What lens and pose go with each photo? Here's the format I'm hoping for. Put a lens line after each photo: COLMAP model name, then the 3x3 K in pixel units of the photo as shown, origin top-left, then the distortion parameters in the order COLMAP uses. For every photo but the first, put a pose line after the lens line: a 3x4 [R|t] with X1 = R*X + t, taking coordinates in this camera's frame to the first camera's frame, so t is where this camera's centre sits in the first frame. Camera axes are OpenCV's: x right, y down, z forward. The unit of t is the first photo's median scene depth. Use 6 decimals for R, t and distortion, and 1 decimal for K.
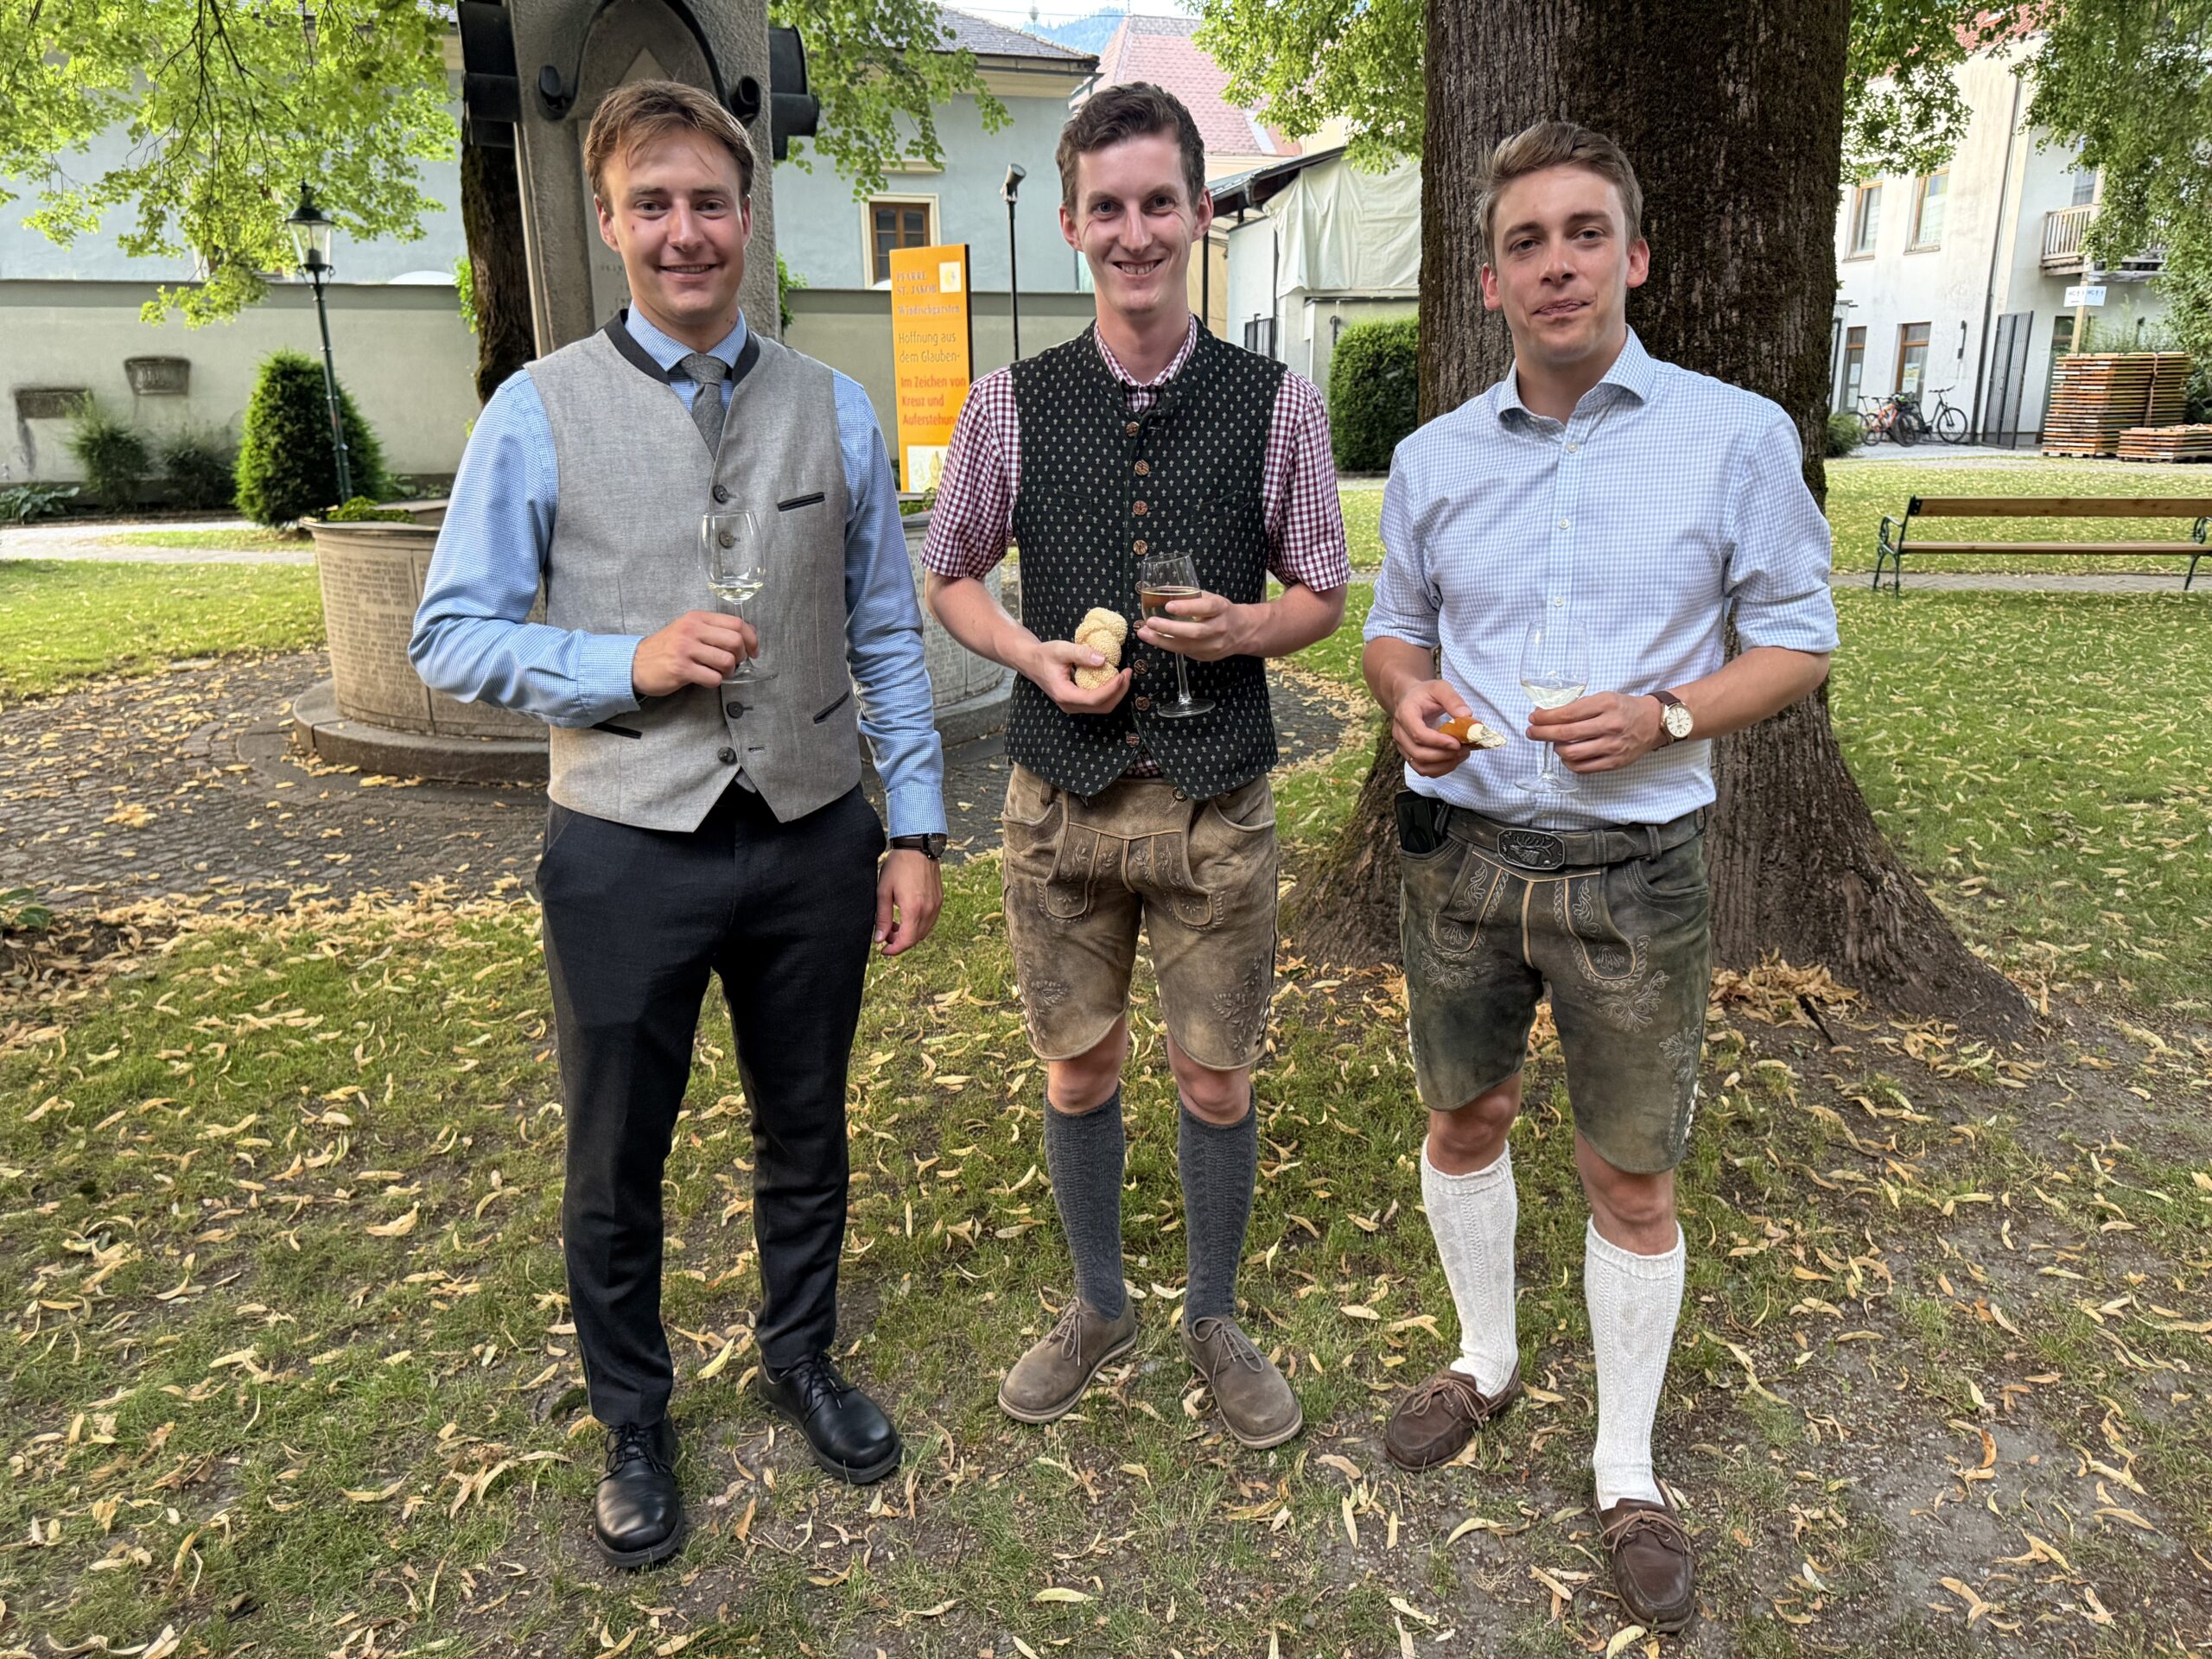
lens RADIAL K [[1590.5, 0, 1103.6], [0, 1590.5, 833.6], [0, 0, 1]] dist [0.022259, -0.018695]
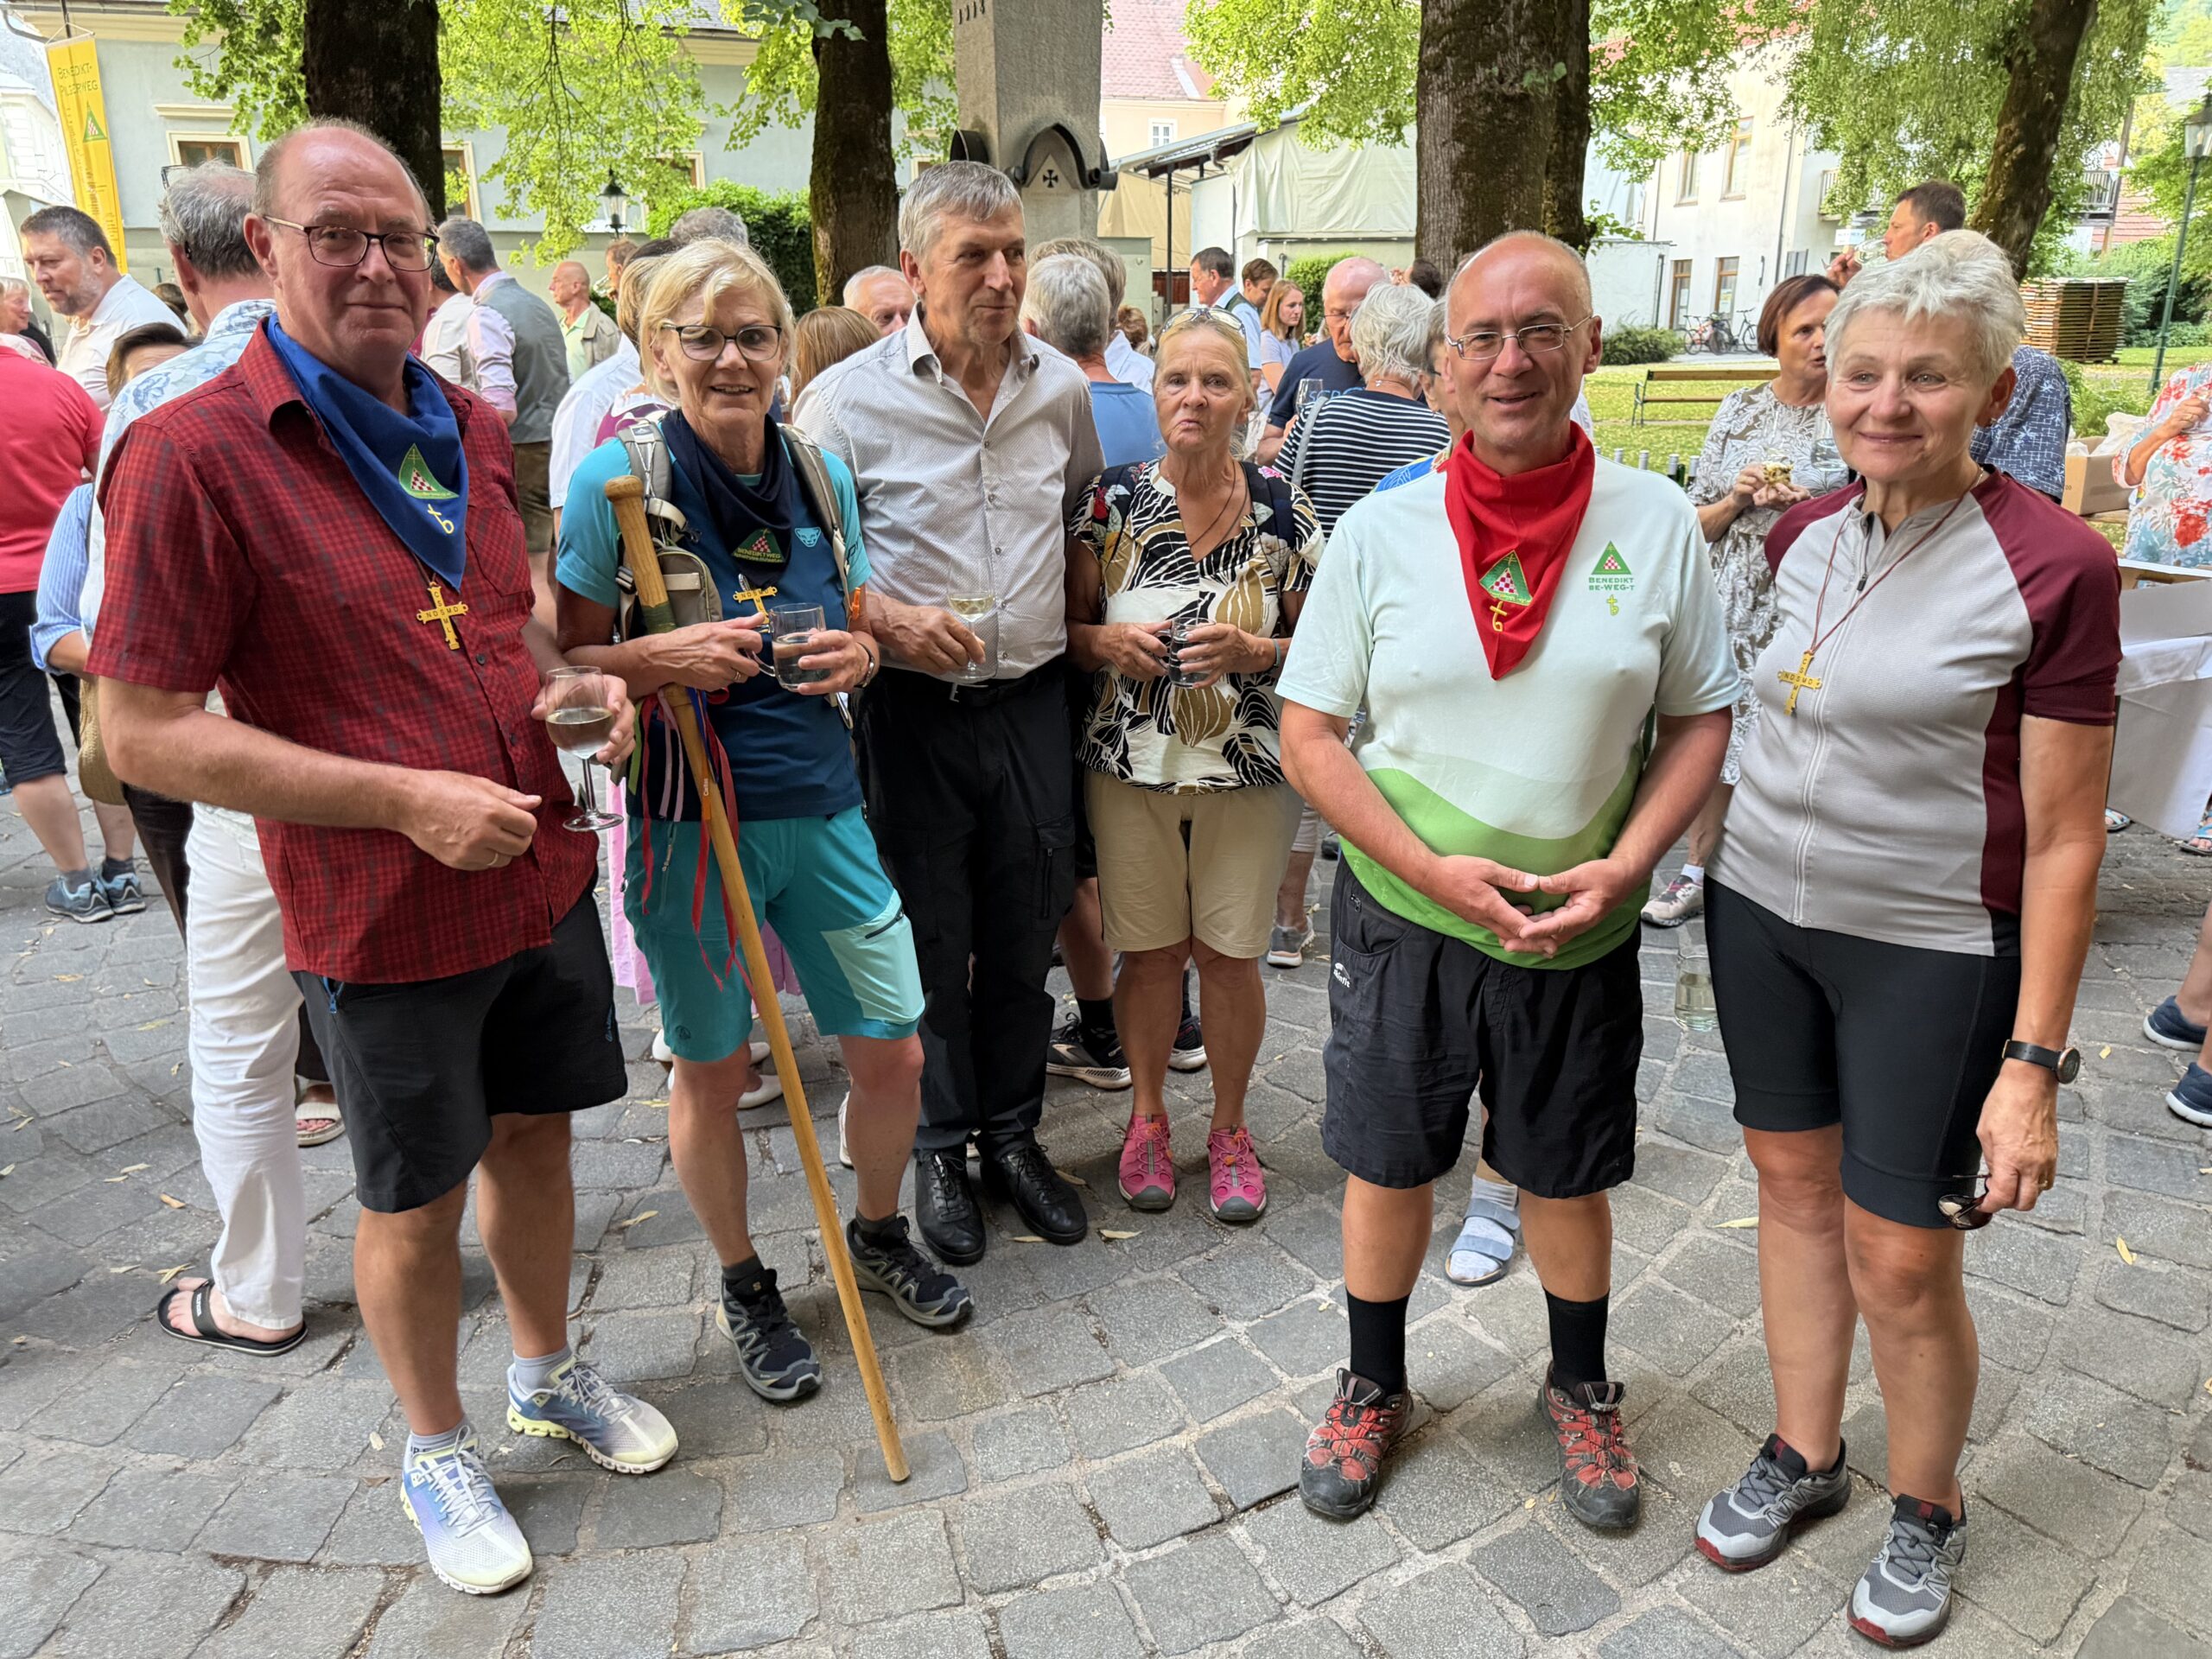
lens RADIAL K [[1590.5, 0, 1104.2], [0, 1590.5, 822.7], [0, 0, 1]] dist [0.022259, -0.018695]
pose [[0.997821, -0.021224, 0.062479, -0.092978], [0.018807, 0.999061, 0.039027, 0.087814], [-0.063249, -0.037767, 0.997283, -0.311999]]
